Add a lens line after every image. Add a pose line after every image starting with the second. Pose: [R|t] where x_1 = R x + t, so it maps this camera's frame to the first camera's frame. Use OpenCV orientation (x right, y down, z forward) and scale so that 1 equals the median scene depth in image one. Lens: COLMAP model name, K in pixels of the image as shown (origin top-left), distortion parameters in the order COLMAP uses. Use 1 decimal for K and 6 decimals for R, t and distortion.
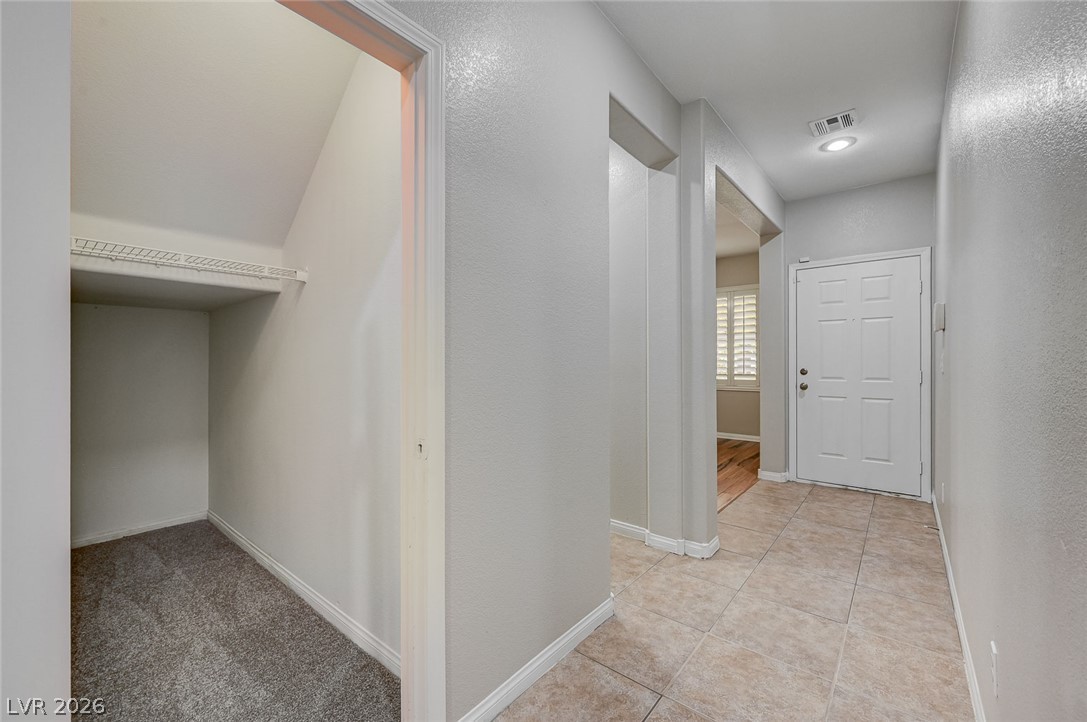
lens RADIAL K [[431.6, 0, 543.4], [0, 431.6, 360.3], [0, 0, 1]] dist [-0.002932, 0.000016]
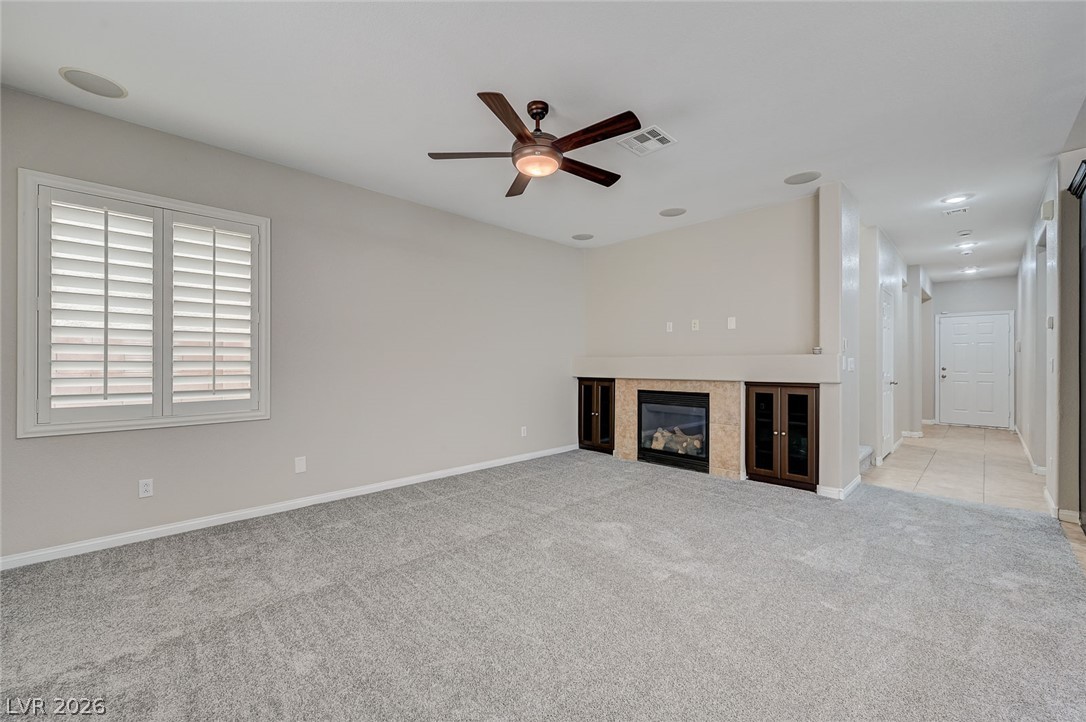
lens RADIAL K [[431.3, 0, 540.2], [0, 431.3, 362.5], [0, 0, 1]] dist [-0.002932, 0.000016]
pose [[0.994535, 0.001125, -0.104402, -1.635892], [-0.001073, 0.999999, 0.000548, -0.002979], [0.104402, -0.000433, 0.994535, -1.834271]]
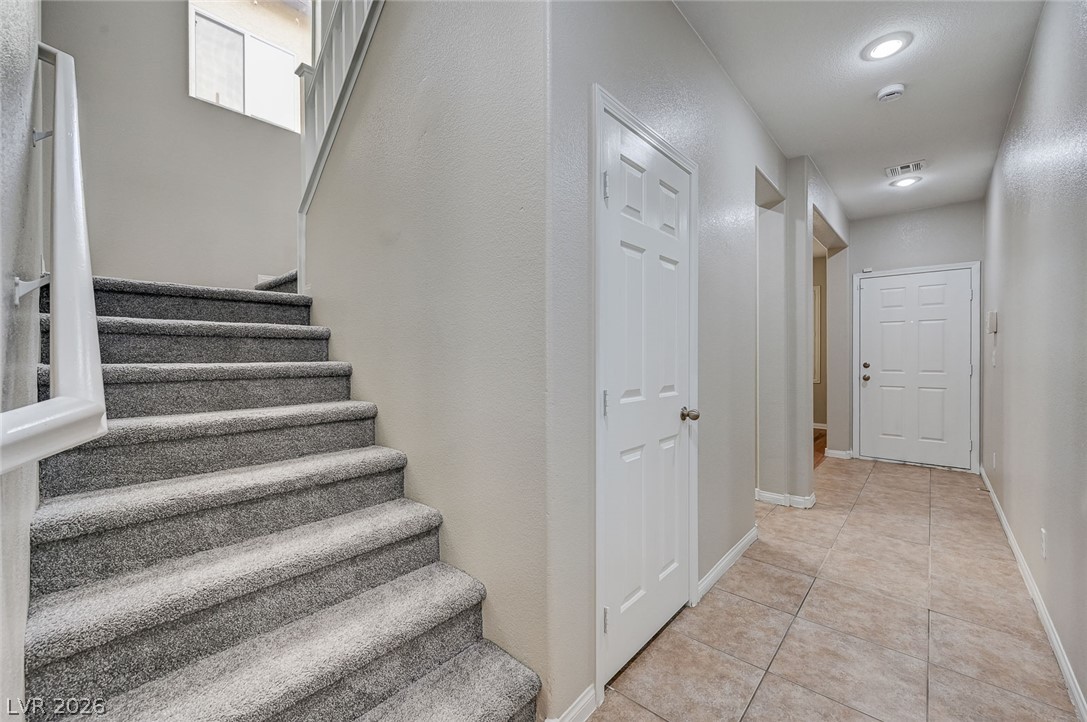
lens RADIAL K [[431.6, 0, 546.8], [0, 431.6, 356.1], [0, 0, 1]] dist [-0.002932, 0.000016]
pose [[0.999517, -0.000867, -0.031060, -0.364674], [0.001034, 0.999985, 0.005366, -0.009155], [0.031055, -0.005396, 0.999503, -0.319580]]
